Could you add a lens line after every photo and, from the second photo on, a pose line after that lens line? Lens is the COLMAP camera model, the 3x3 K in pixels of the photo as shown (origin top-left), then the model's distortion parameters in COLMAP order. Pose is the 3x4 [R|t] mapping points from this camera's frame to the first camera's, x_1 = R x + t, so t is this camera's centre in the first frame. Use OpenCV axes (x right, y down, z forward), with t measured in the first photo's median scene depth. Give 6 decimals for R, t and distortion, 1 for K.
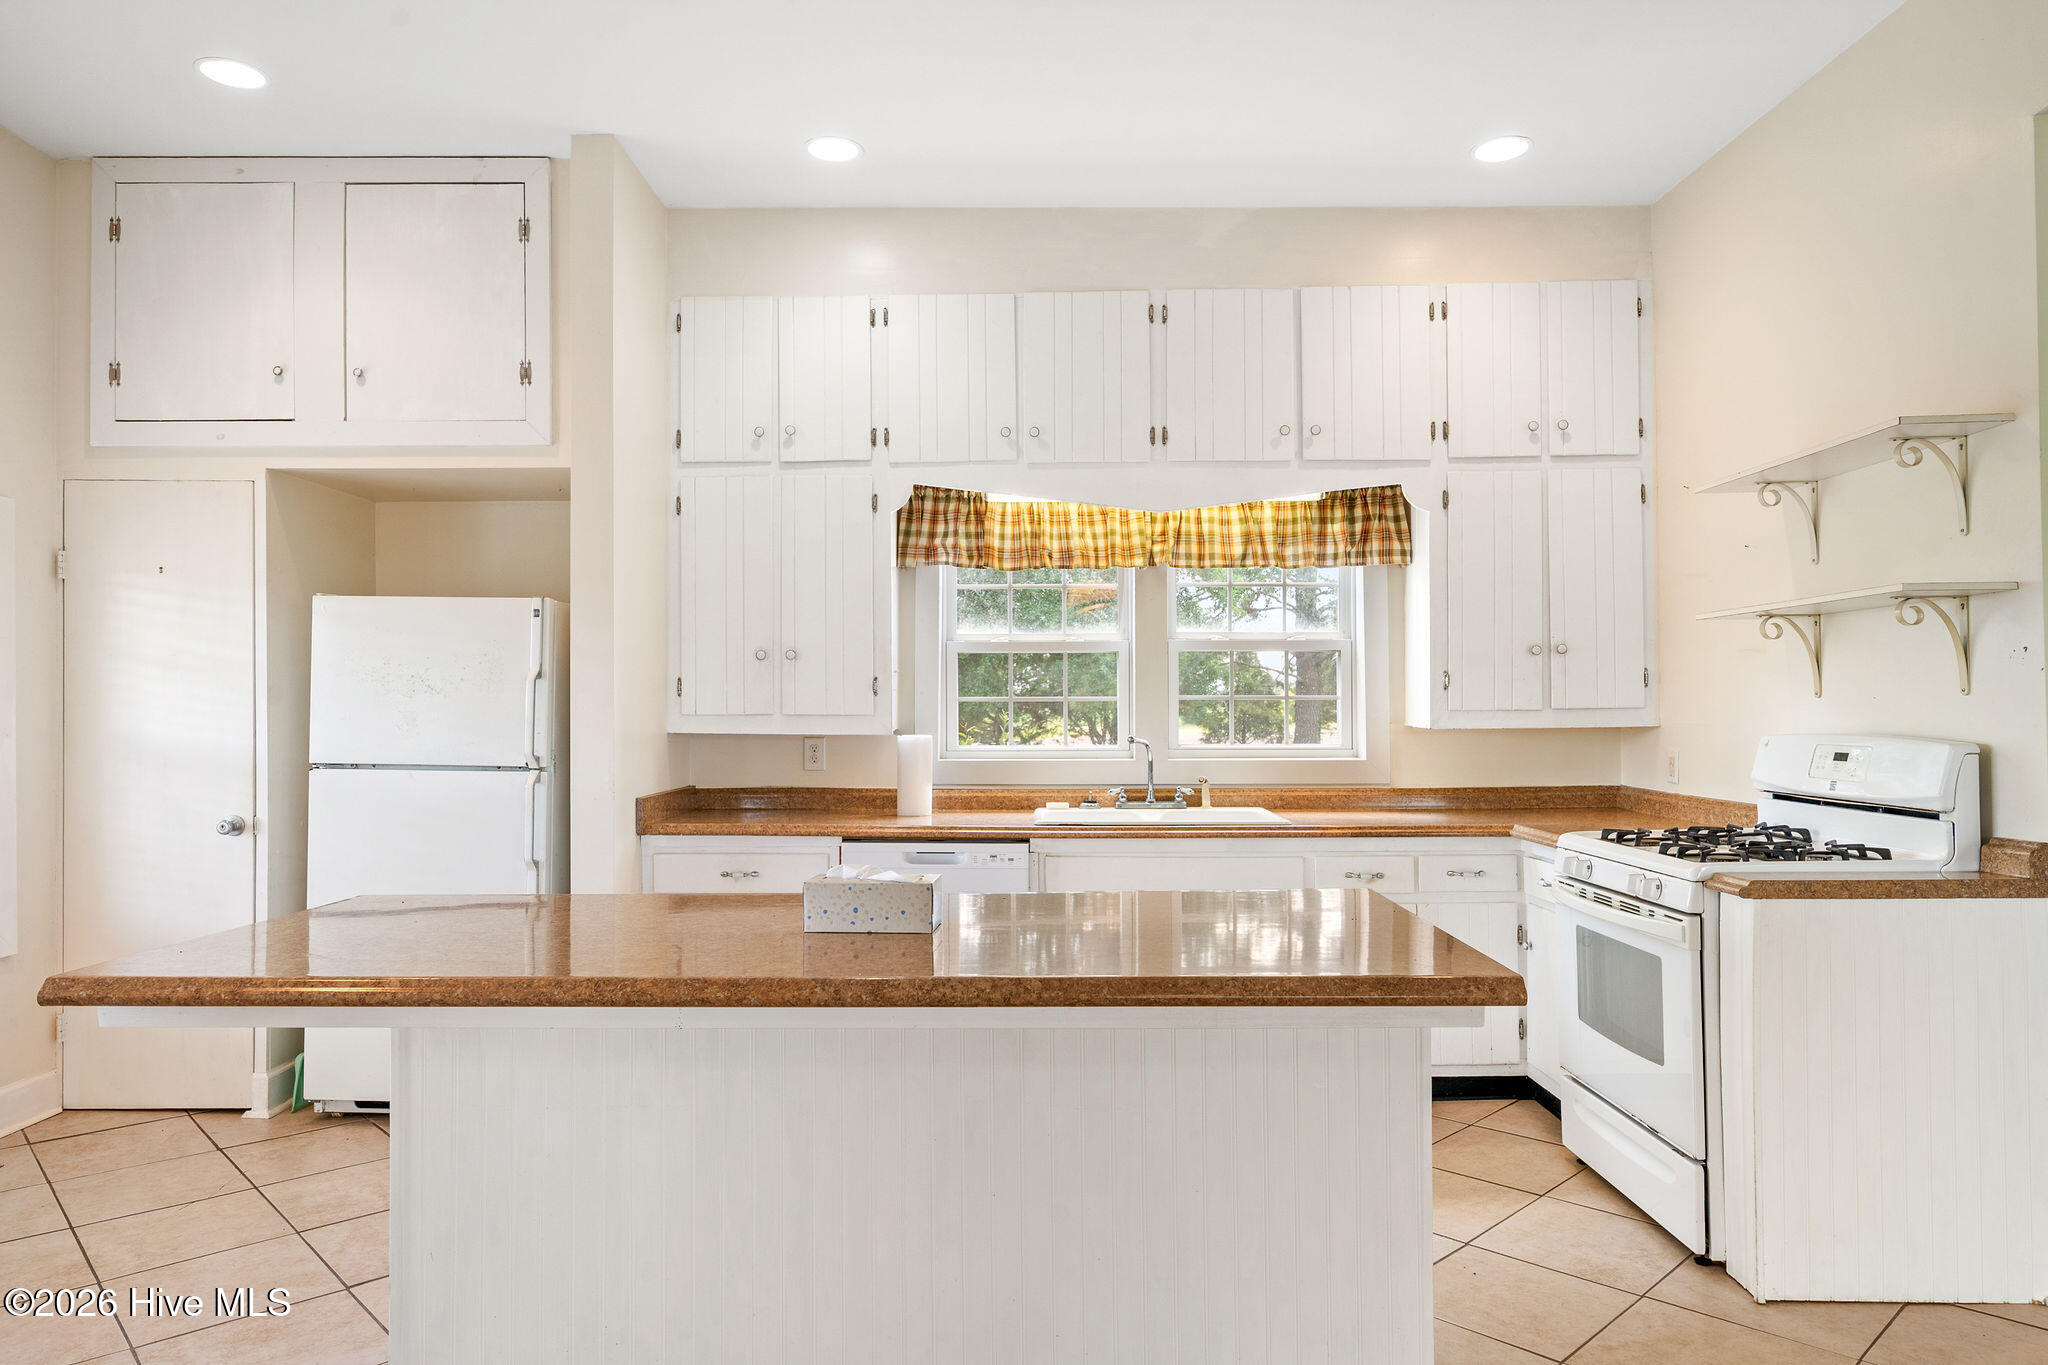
lens RADIAL K [[1265.5, 0, 981.5], [0, 1265.5, 699.8], [0, 0, 1]] dist [0.001555, 0.001458]
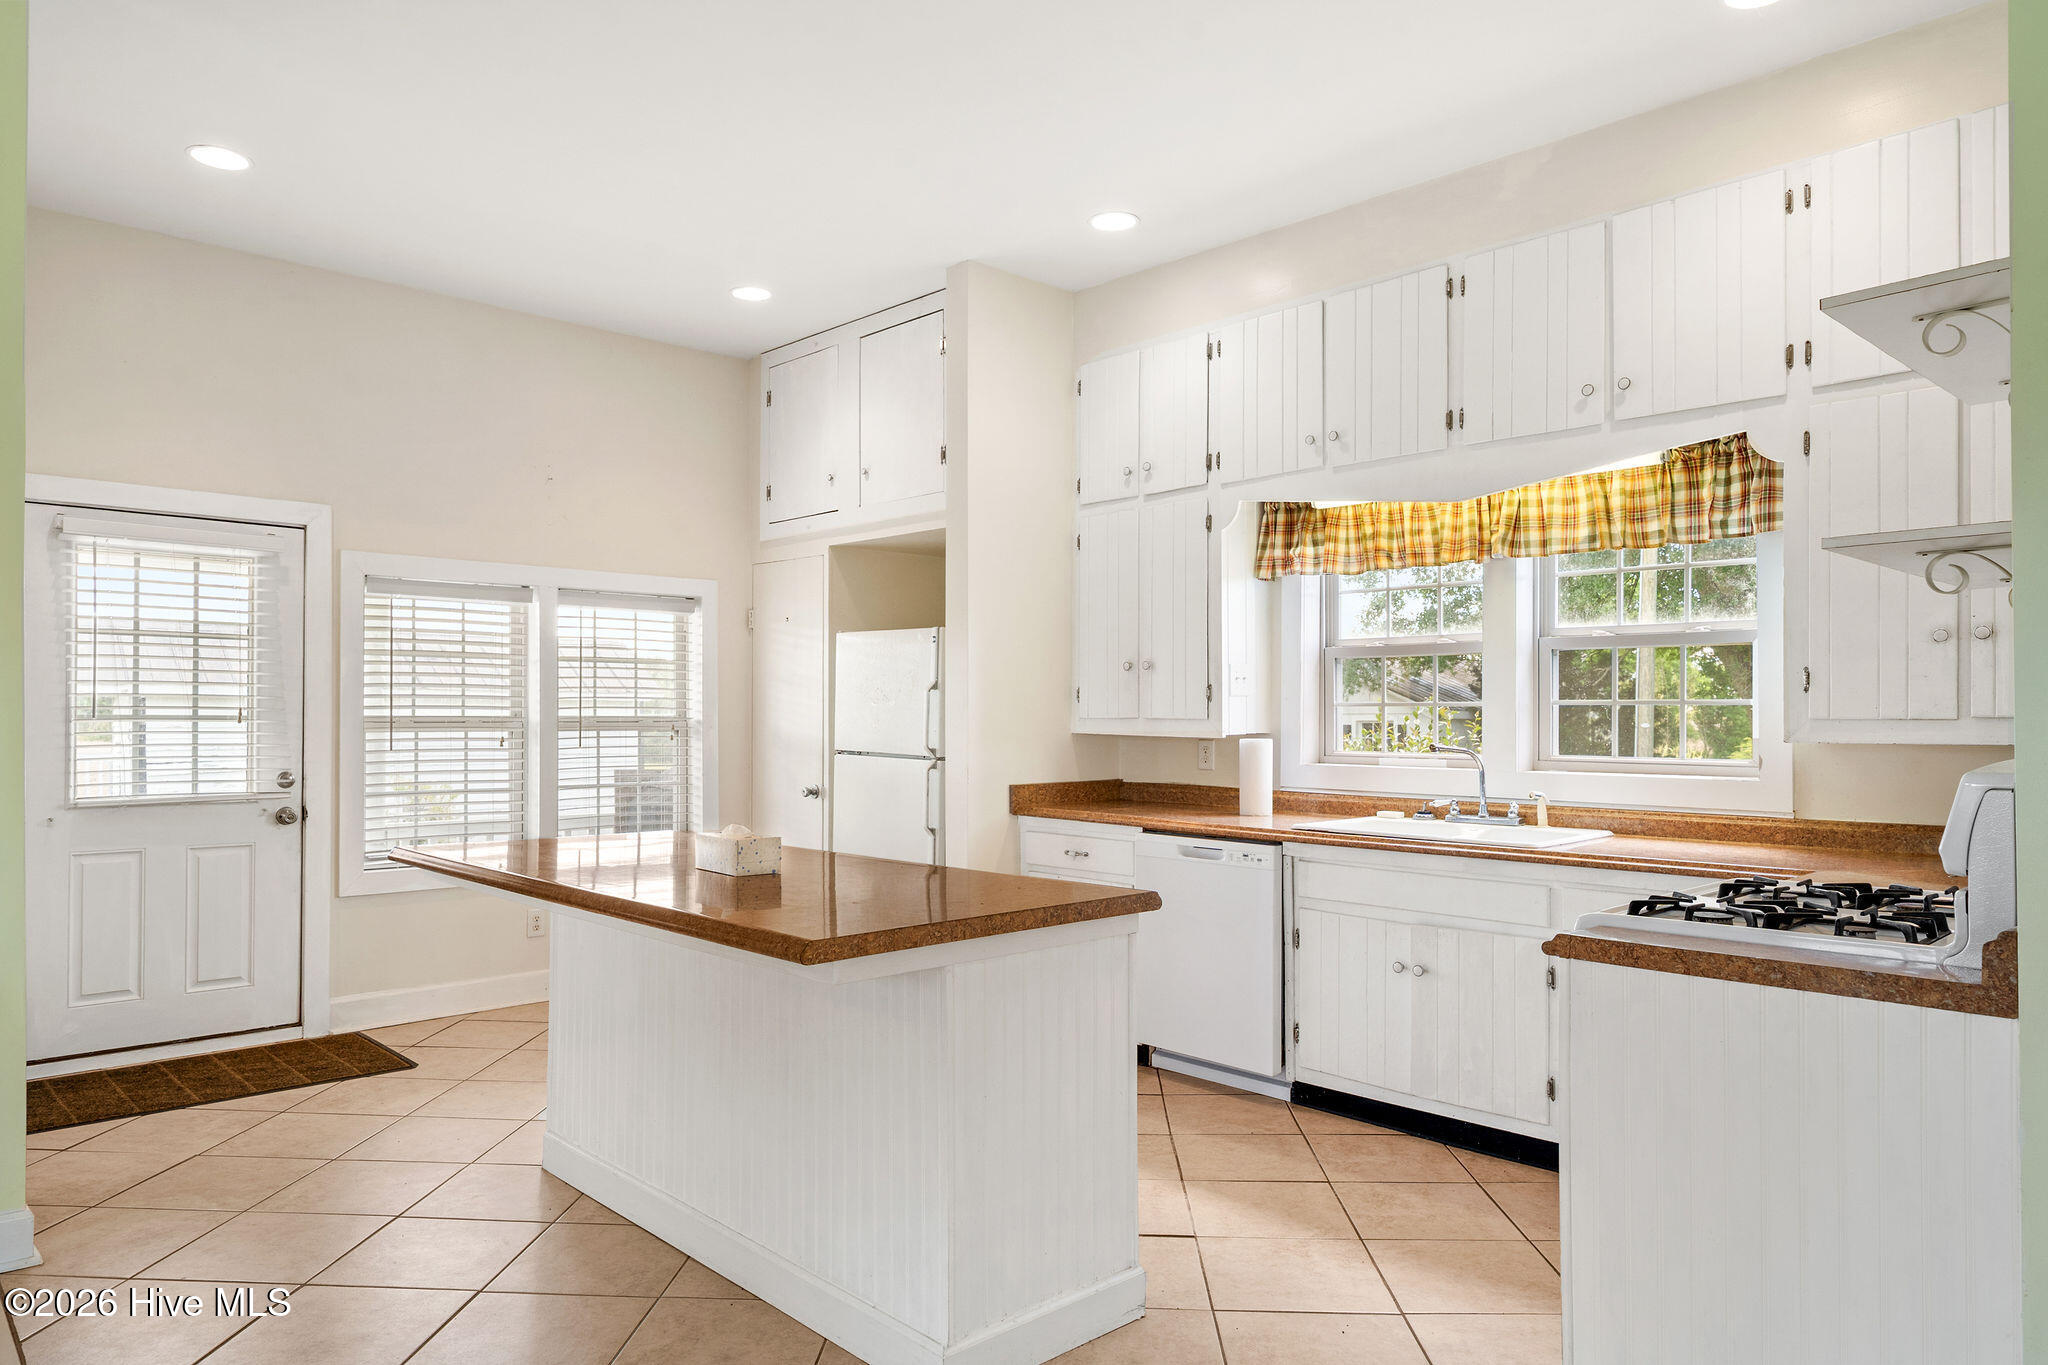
lens RADIAL K [[1286.1, 0, 1025.6], [0, 1286.1, 715.4], [0, 0, 1]] dist [0.003375, 0.000693]
pose [[0.702165, 0.005545, -0.711993, 0.585752], [0.002144, 0.999949, 0.009902, -0.002751], [0.712011, -0.008479, 0.702117, 0.116139]]
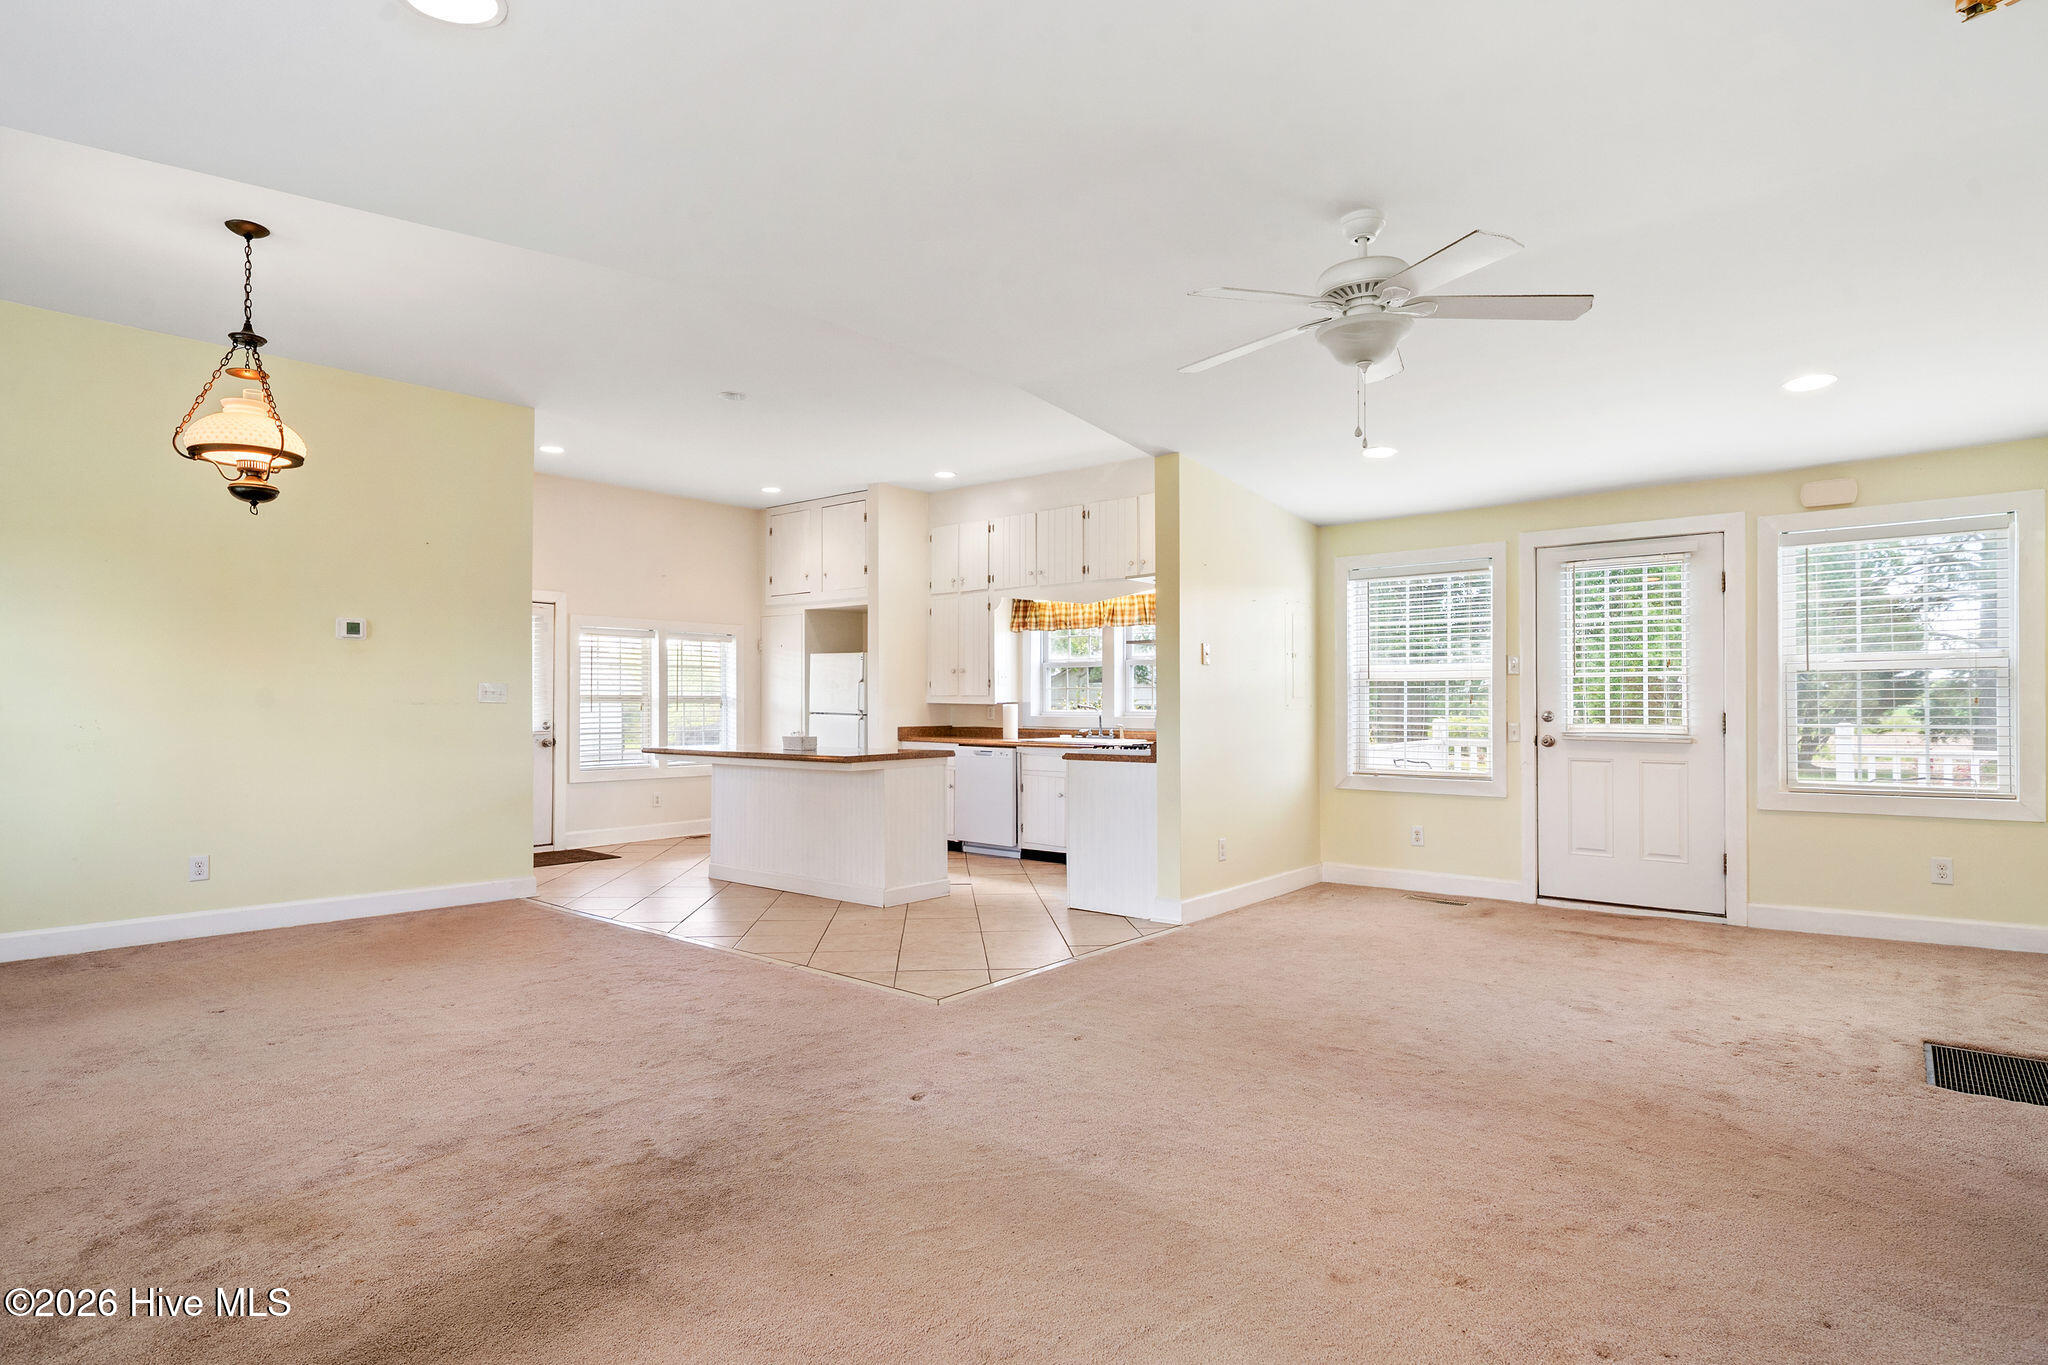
lens RADIAL K [[1067.9, 0, 1018.9], [0, 1067.9, 694.0], [0, 0, 1]] dist [0.001436, 0.000241]
pose [[0.777823, -0.002312, -0.628479, 1.218518], [0.003247, 0.999995, 0.000340, 0.008247], [0.628475, -0.002305, 0.777826, -0.527882]]
